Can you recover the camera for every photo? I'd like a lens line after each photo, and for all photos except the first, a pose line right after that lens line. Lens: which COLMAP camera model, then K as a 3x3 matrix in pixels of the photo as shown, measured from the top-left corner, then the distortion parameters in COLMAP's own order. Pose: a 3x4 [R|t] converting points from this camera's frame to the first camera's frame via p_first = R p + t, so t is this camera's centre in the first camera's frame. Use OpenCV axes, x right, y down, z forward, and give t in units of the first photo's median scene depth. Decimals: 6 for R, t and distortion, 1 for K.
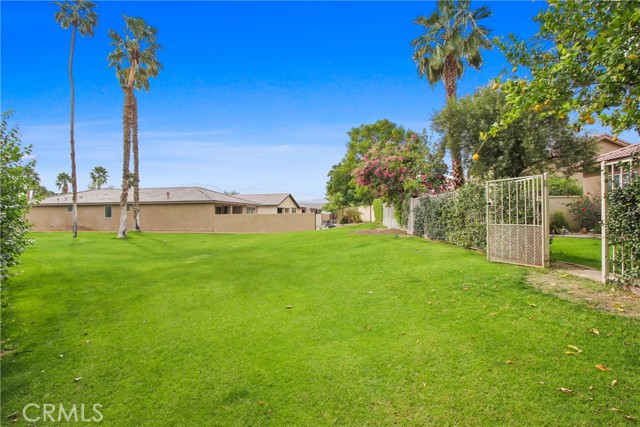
lens RADIAL K [[299.0, 0, 320.2], [0, 299.0, 210.7], [0, 0, 1]] dist [-0.012703, 0.000064]
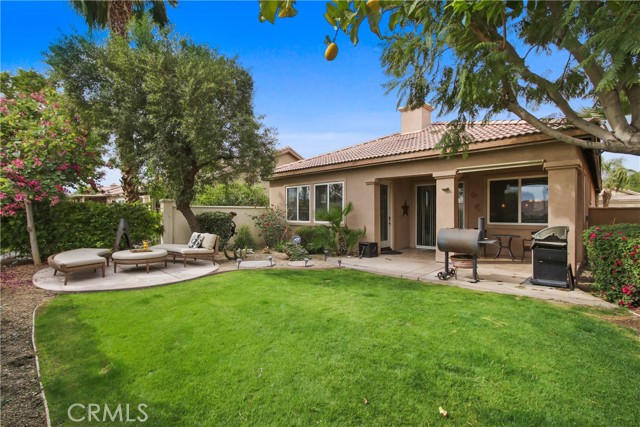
lens RADIAL K [[299.0, 0, 319.6], [0, 299.0, 212.0], [0, 0, 1]] dist [-0.012703, 0.000064]
pose [[0.656716, -0.007058, 0.754105, 0.304736], [0.007913, 0.999966, 0.002468, -0.037123], [-0.754096, 0.004346, 0.656749, 0.283066]]
